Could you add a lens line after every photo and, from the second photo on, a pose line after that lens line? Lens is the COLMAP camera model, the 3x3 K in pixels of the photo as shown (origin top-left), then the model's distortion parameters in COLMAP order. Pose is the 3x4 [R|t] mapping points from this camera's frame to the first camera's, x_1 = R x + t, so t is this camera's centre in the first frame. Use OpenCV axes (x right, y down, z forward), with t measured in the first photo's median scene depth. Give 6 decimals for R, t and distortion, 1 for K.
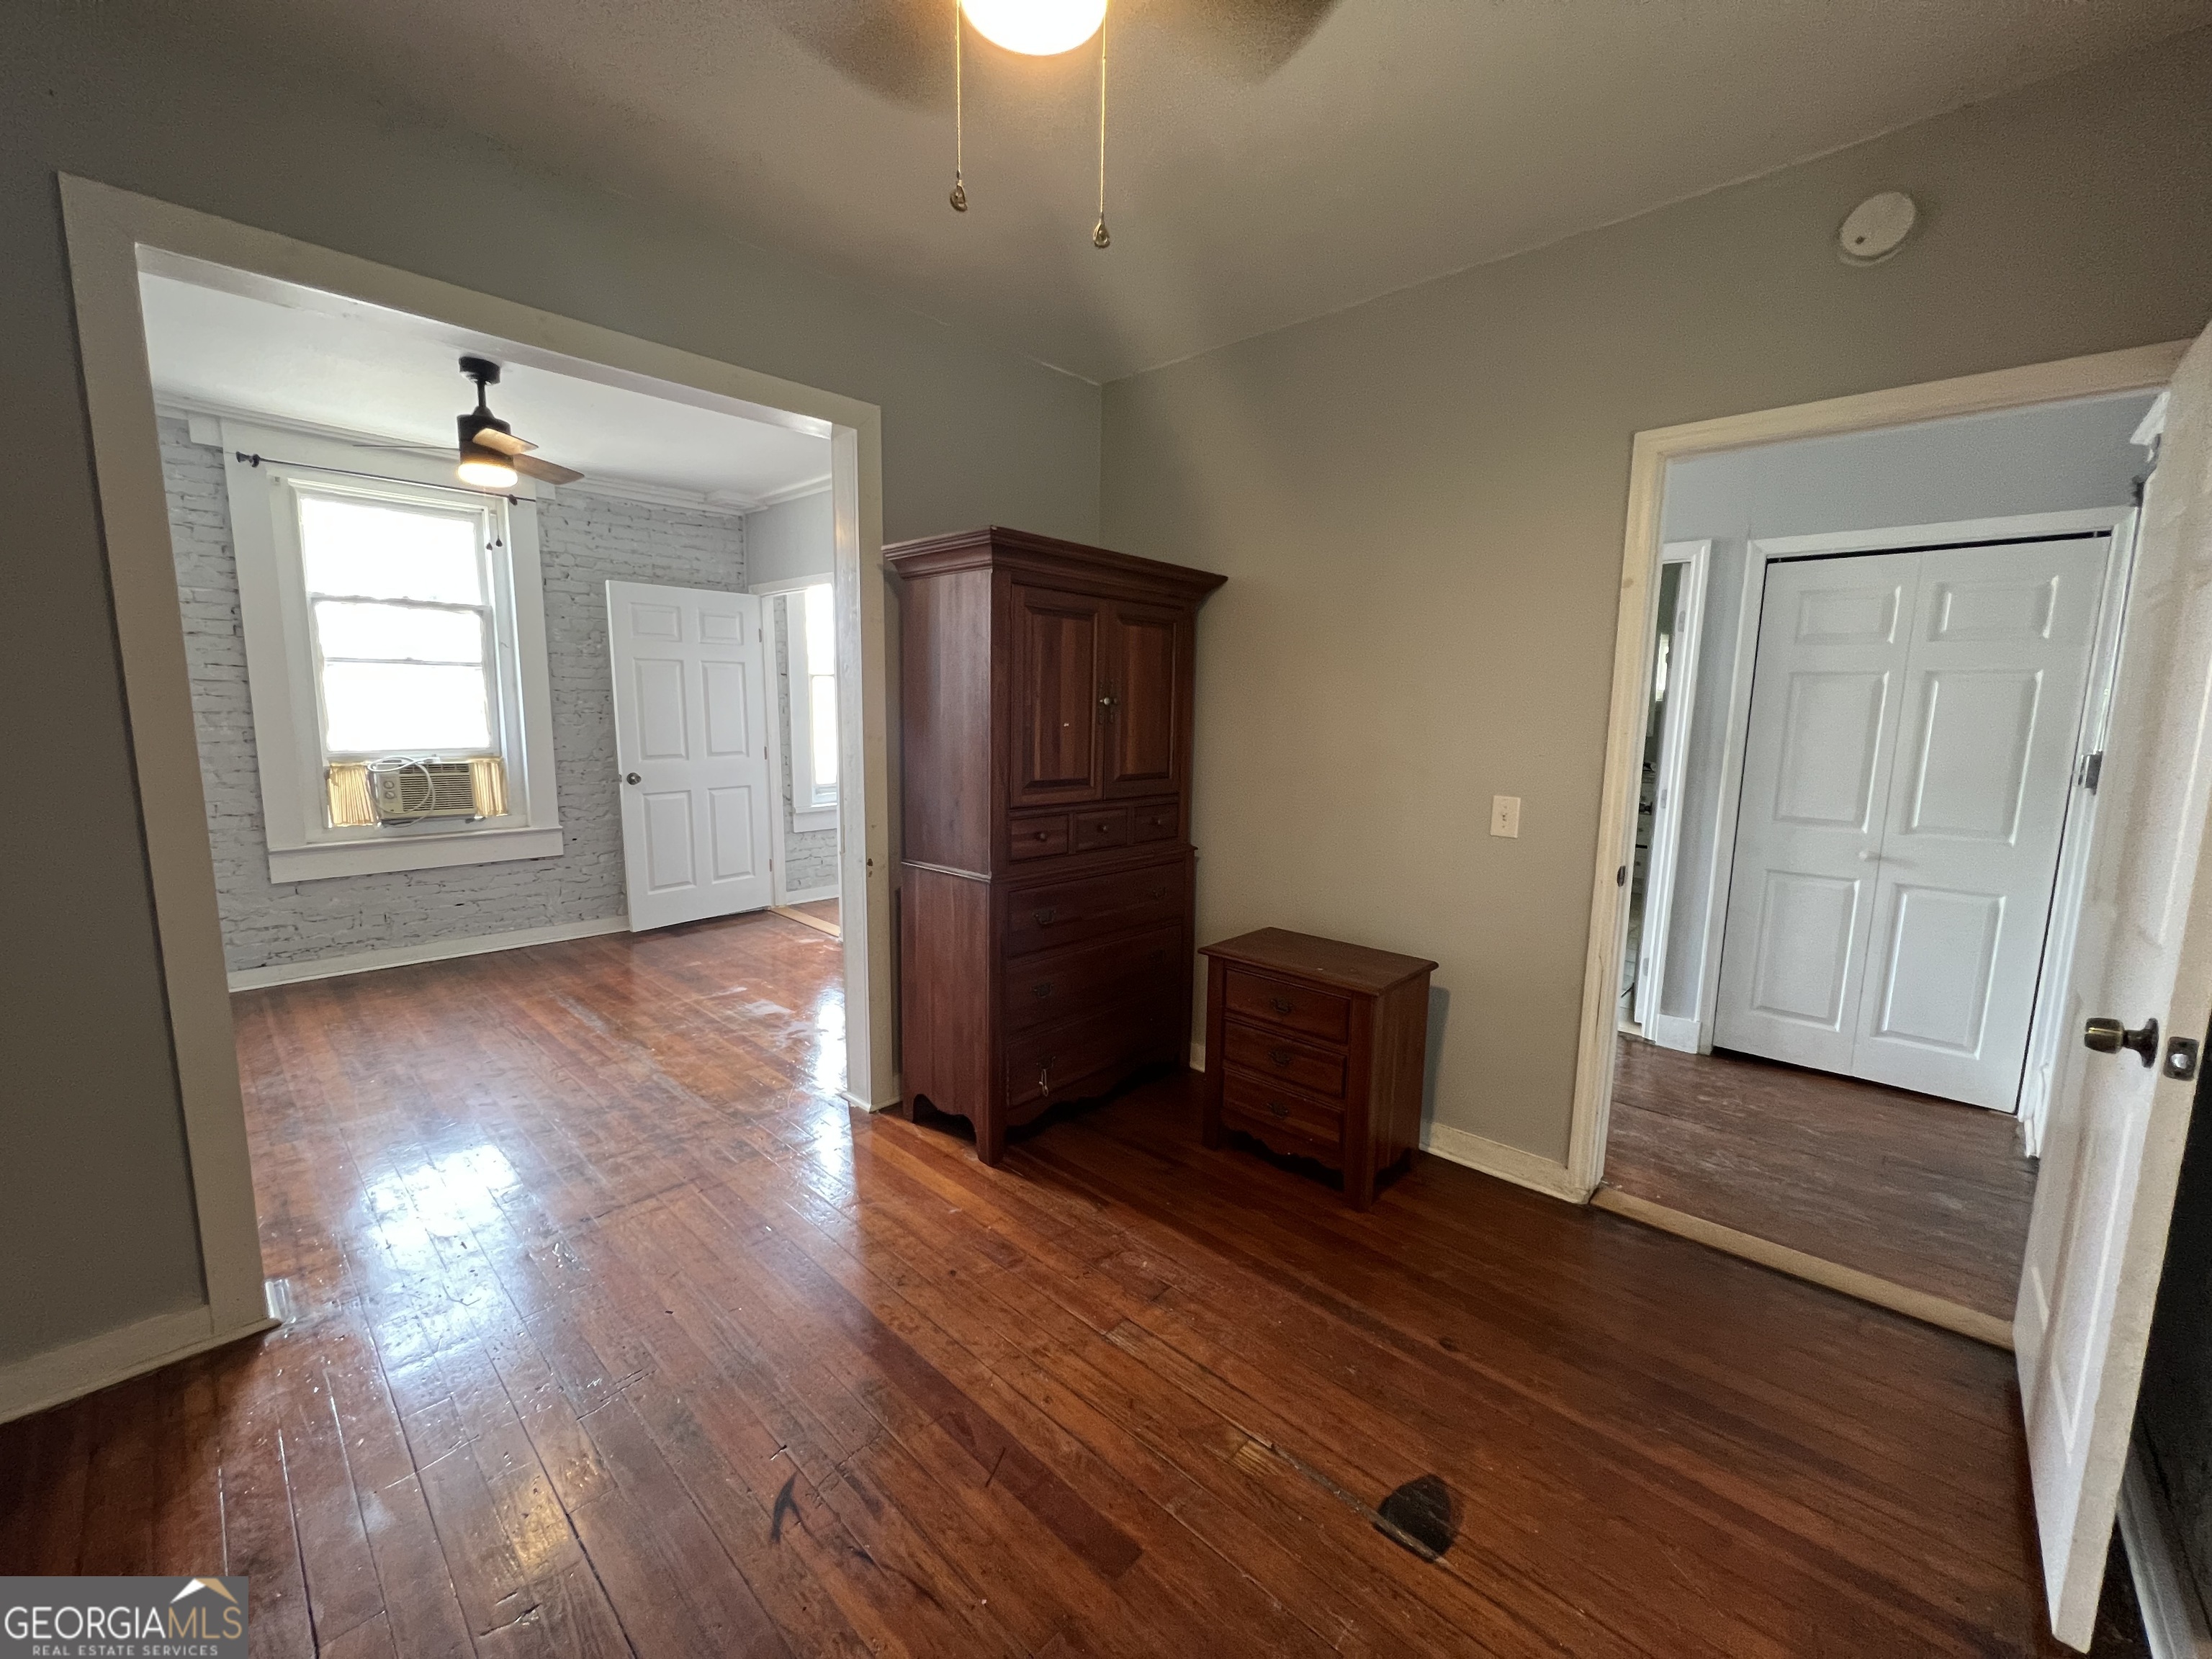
lens RADIAL K [[881.9, 0, 1102.7], [0, 881.9, 825.4], [0, 0, 1]] dist [-0.000980, 0.000184]
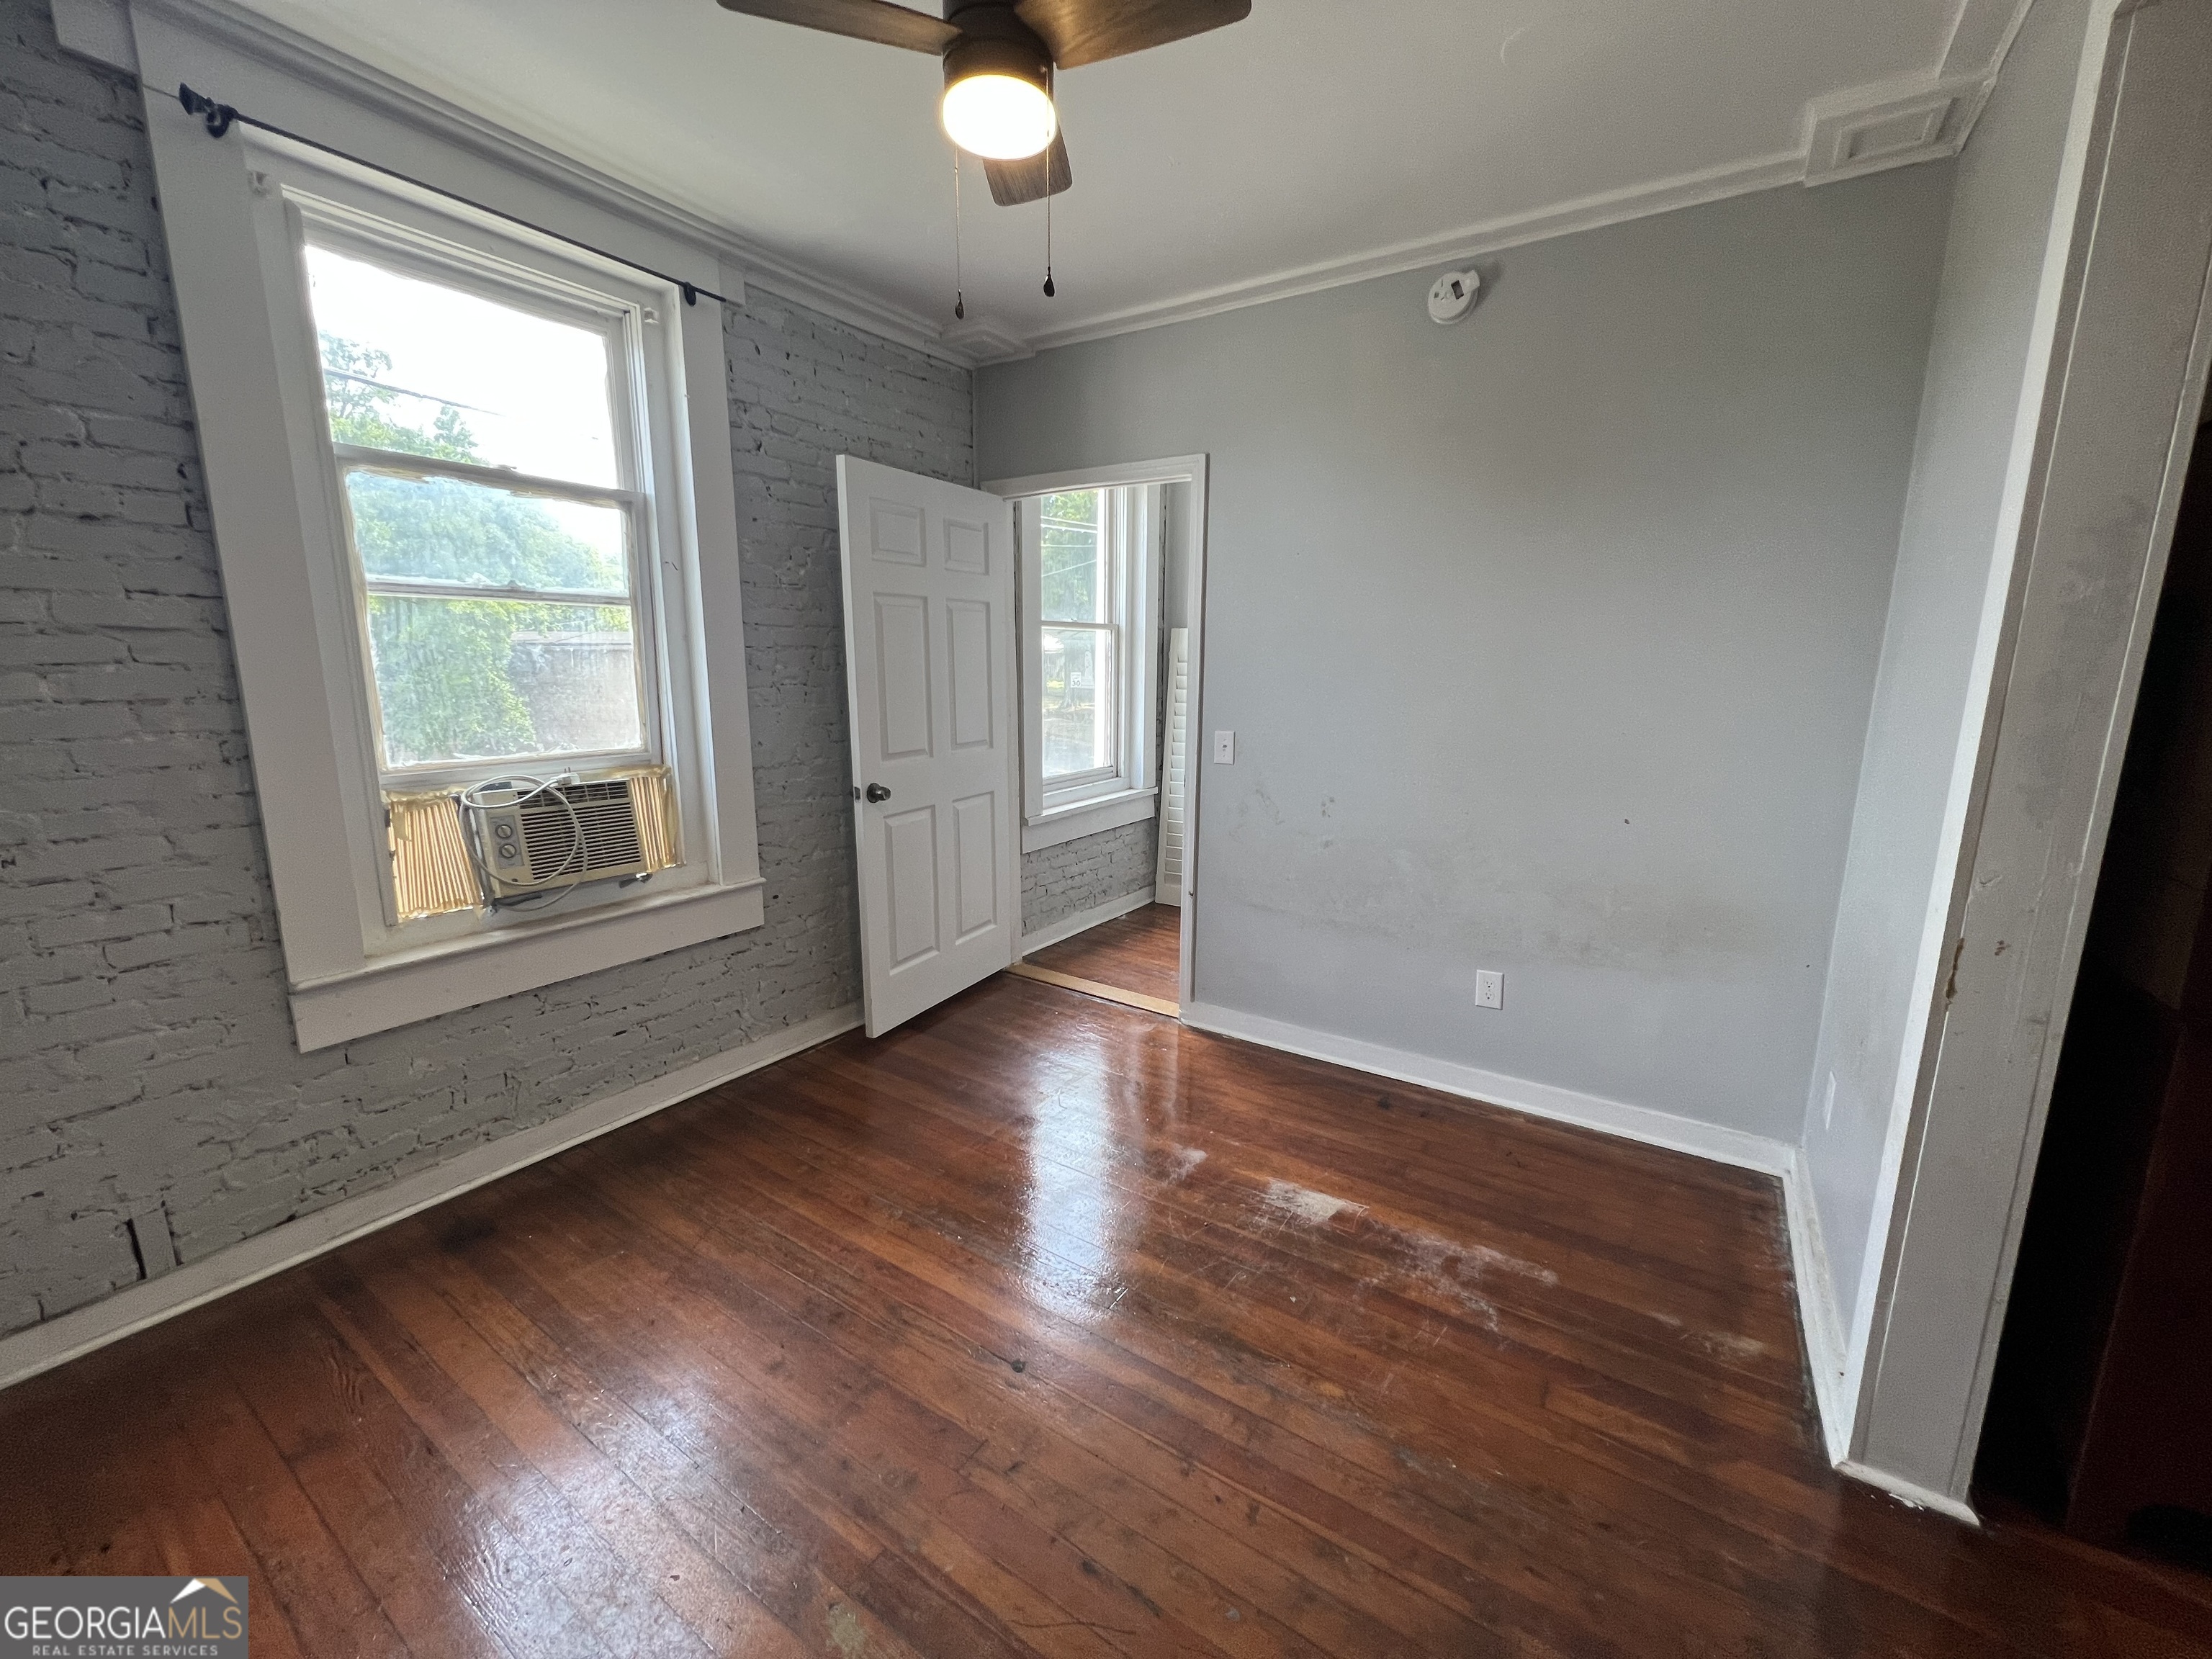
lens RADIAL K [[881.9, 0, 1099.5], [0, 881.9, 824.3], [0, 0, 1]] dist [-0.000980, 0.000184]
pose [[0.985463, -0.039854, 0.165152, -0.550199], [0.031693, 0.998156, 0.051762, -0.066256], [-0.166911, -0.045775, 0.984909, 0.428321]]
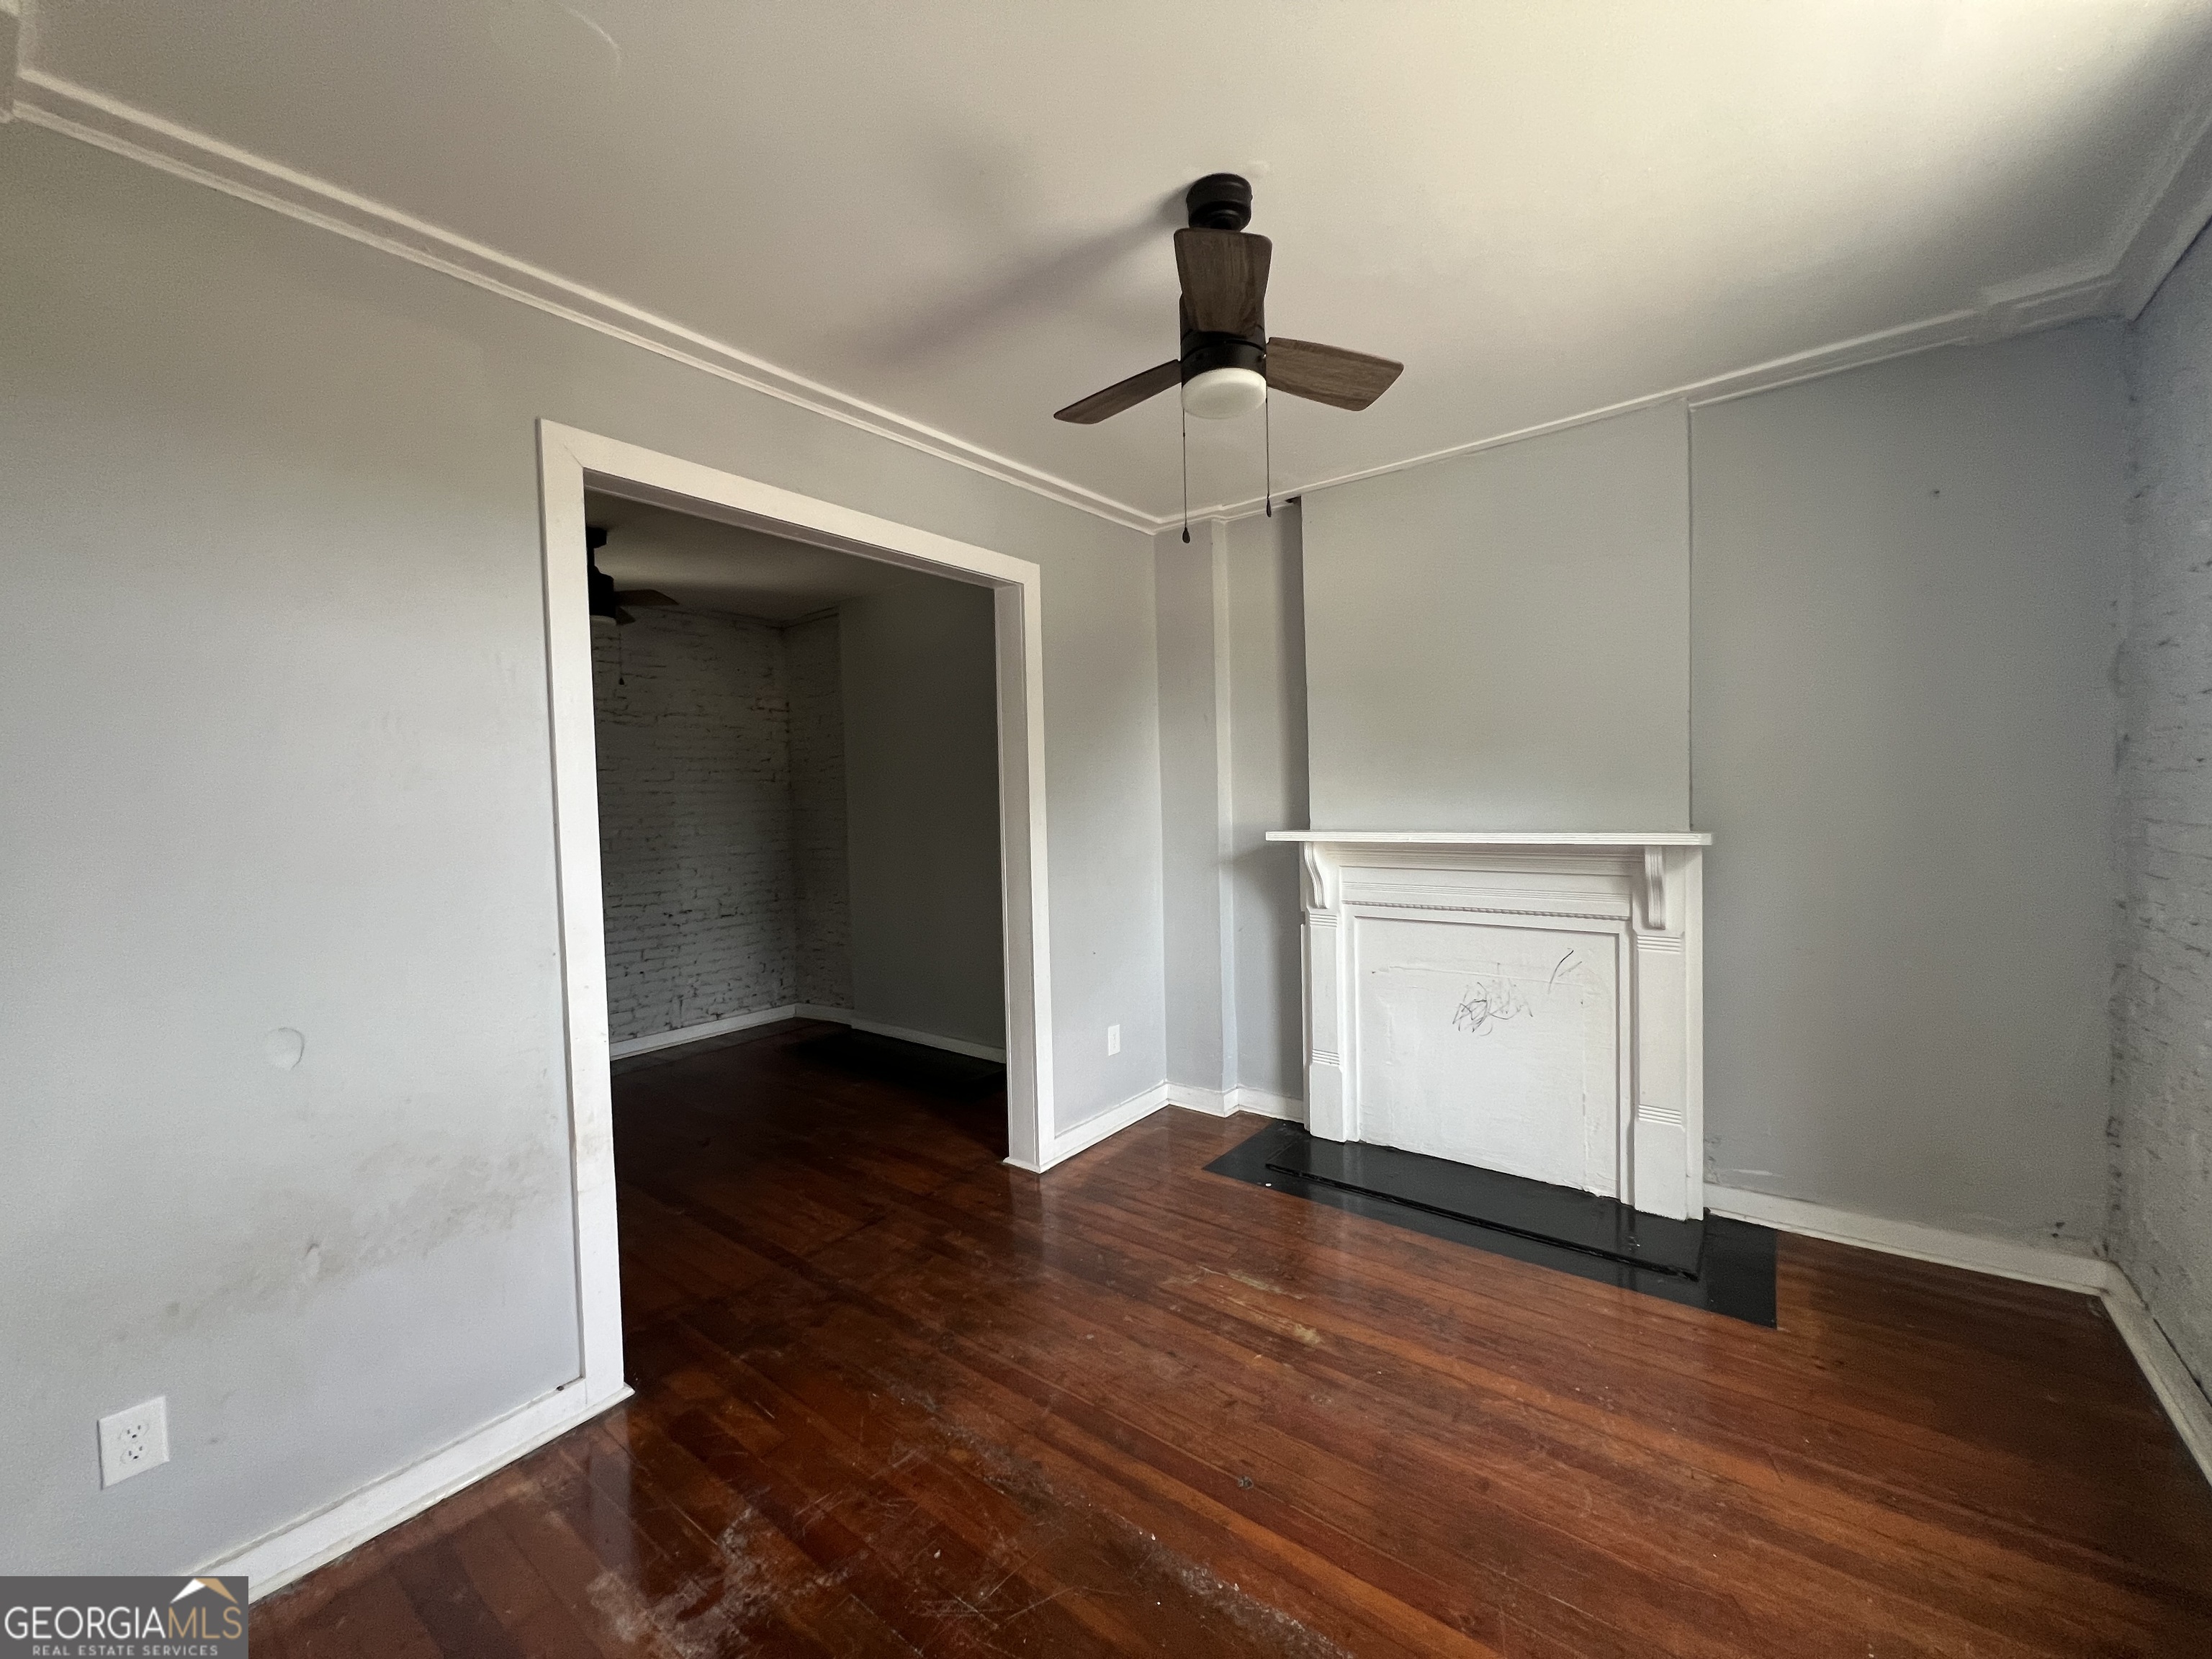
lens RADIAL K [[881.9, 0, 1105.4], [0, 881.9, 825.9], [0, 0, 1]] dist [-0.000980, 0.000184]
pose [[-0.994643, 0.014264, -0.102385, -0.427058], [-0.003325, 0.985508, 0.169599, -0.173844], [0.103320, 0.169031, -0.980180, 1.165536]]
